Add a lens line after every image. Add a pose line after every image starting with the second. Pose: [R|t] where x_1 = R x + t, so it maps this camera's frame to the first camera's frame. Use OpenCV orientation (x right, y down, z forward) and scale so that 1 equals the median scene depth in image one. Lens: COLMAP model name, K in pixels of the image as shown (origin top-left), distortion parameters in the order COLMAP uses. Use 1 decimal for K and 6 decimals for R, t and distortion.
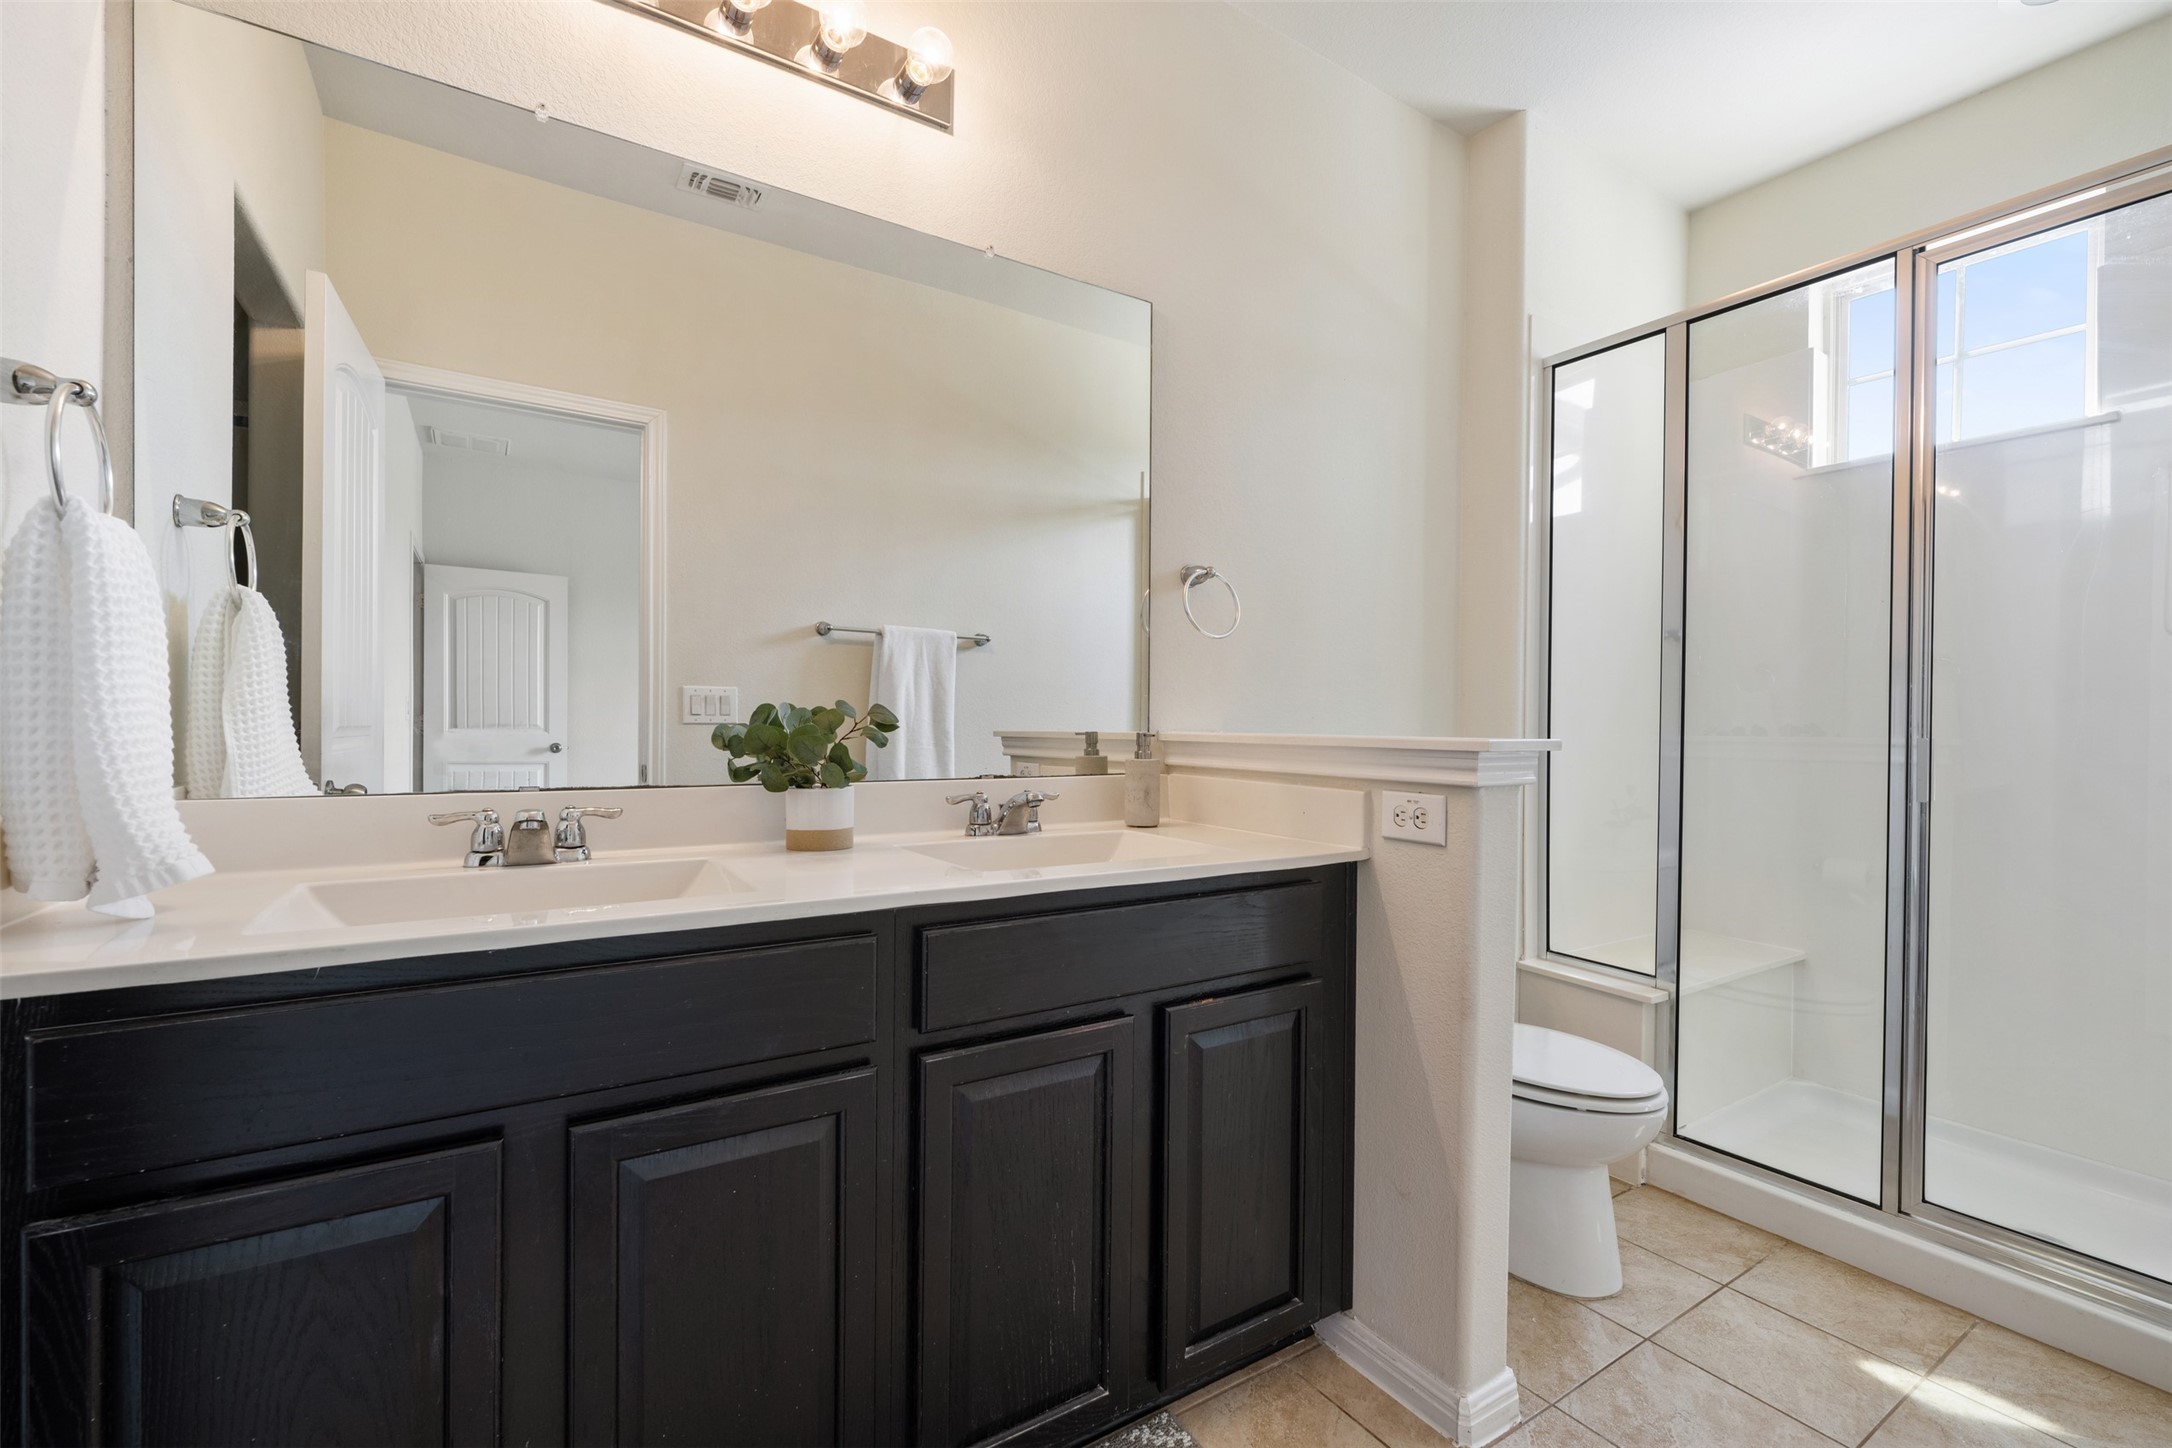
lens RADIAL K [[925.5, 0, 1086.1], [0, 925.5, 716.9], [0, 0, 1]] dist [0.000486, 0.000406]
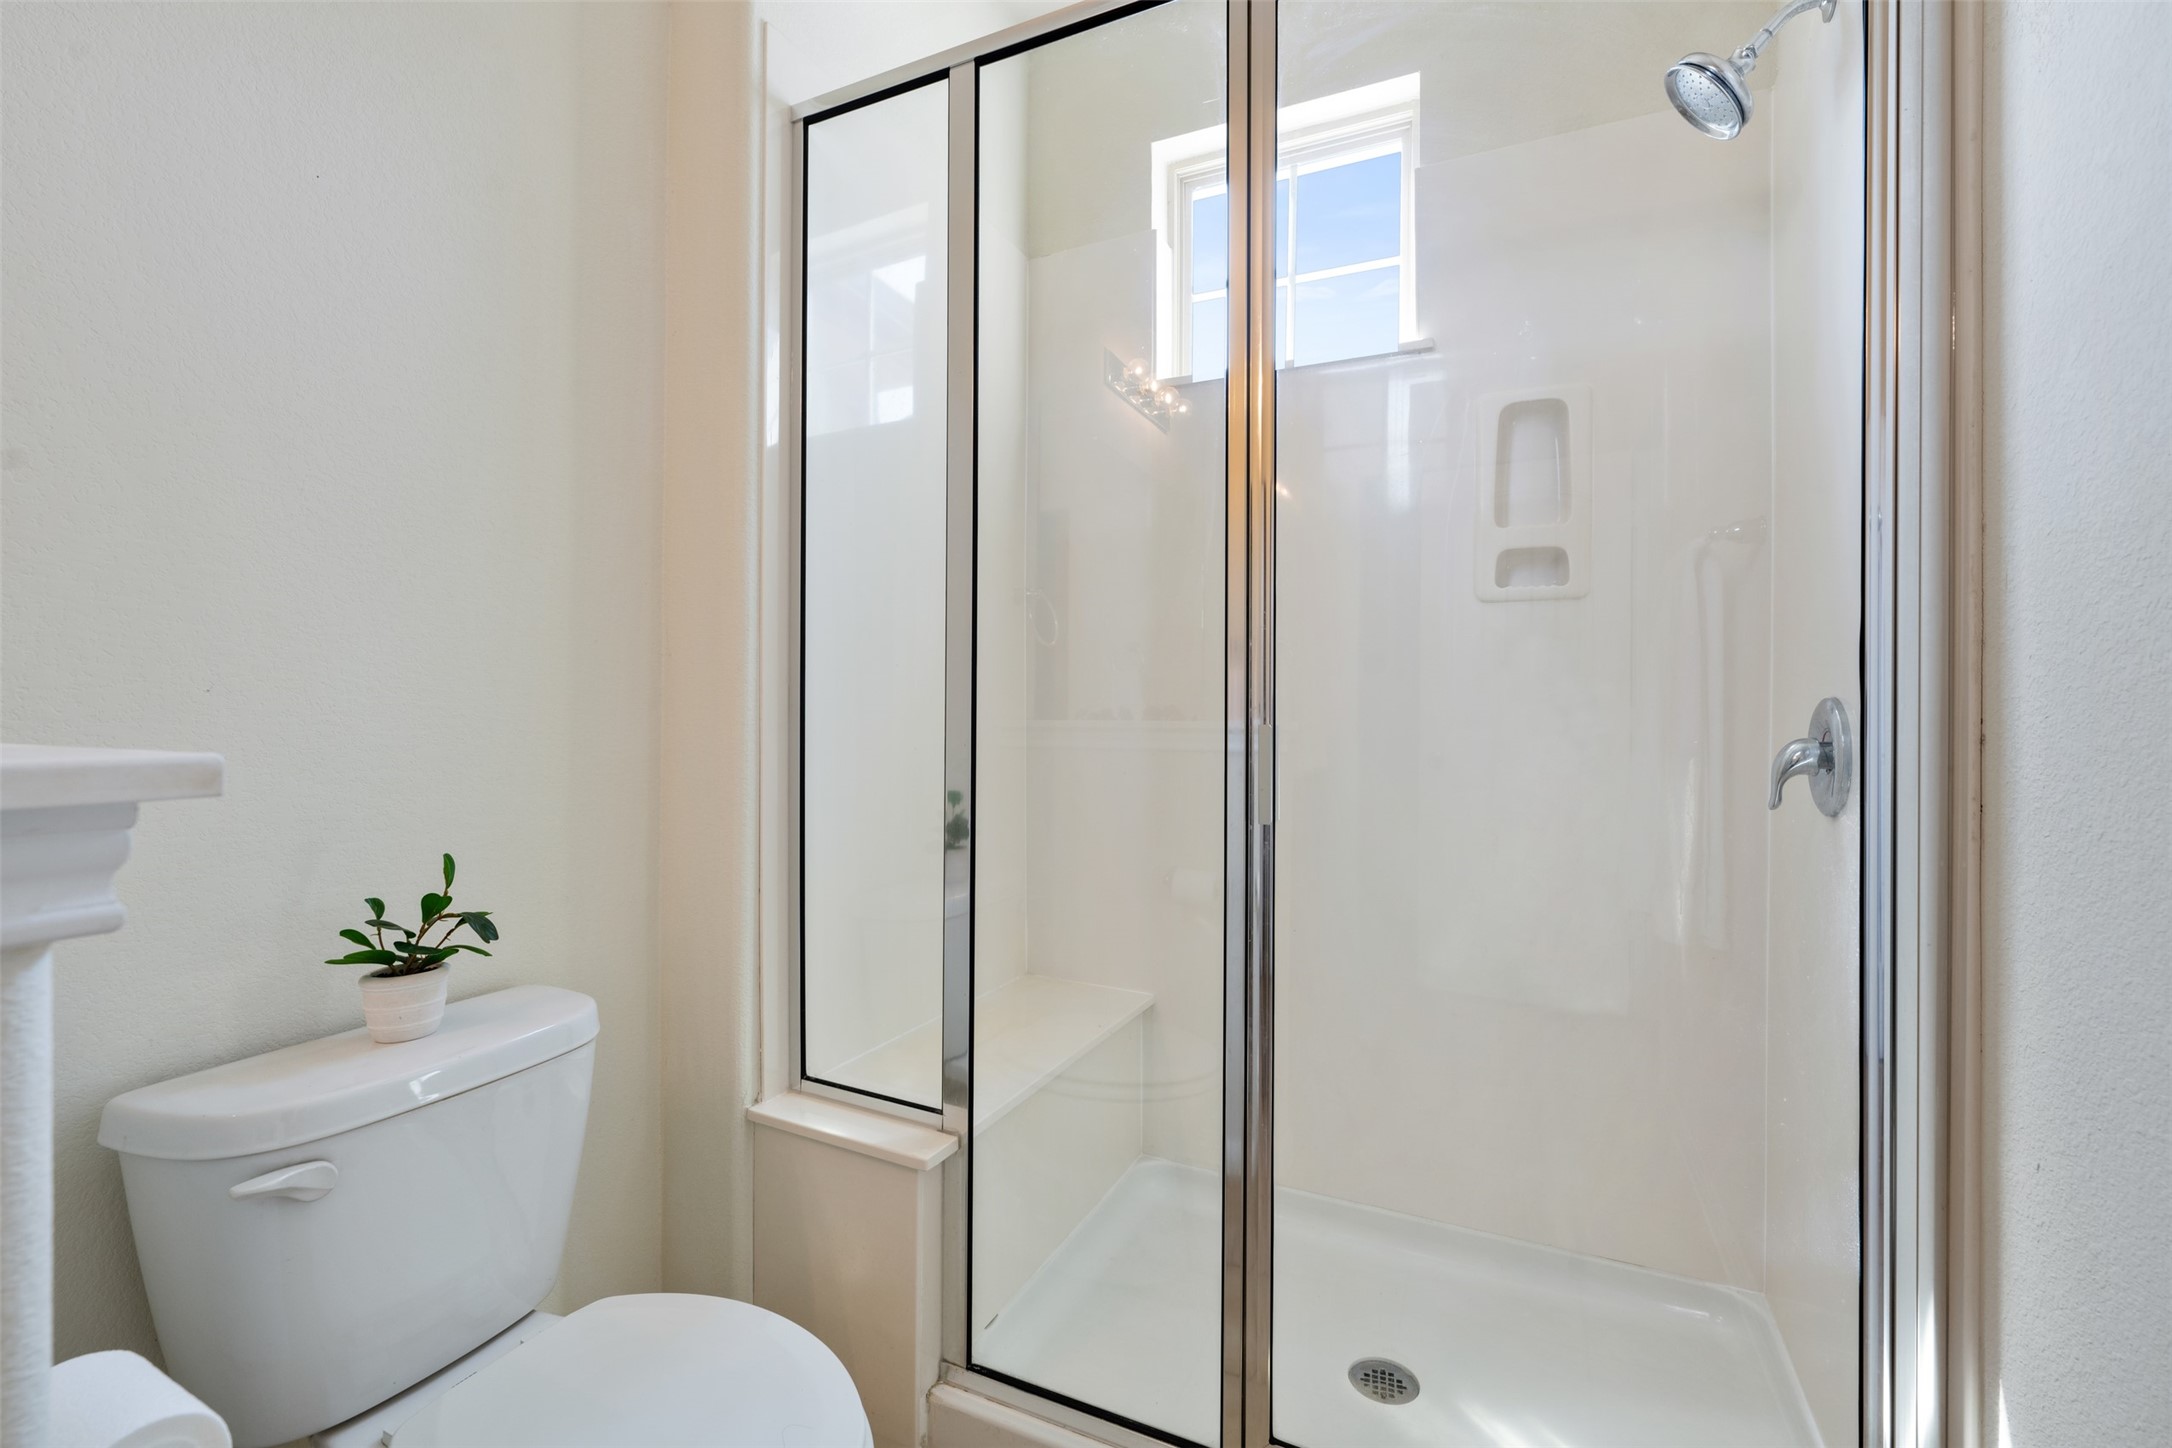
lens RADIAL K [[925.5, 0, 1086.1], [0, 925.5, 716.9], [0, 0, 1]] dist [0.000486, 0.000406]
pose [[0.854477, -0.009146, 0.519409, 0.346133], [0.007237, 0.999958, 0.005701, 0.012660], [-0.519439, -0.001112, 0.854507, 0.384895]]
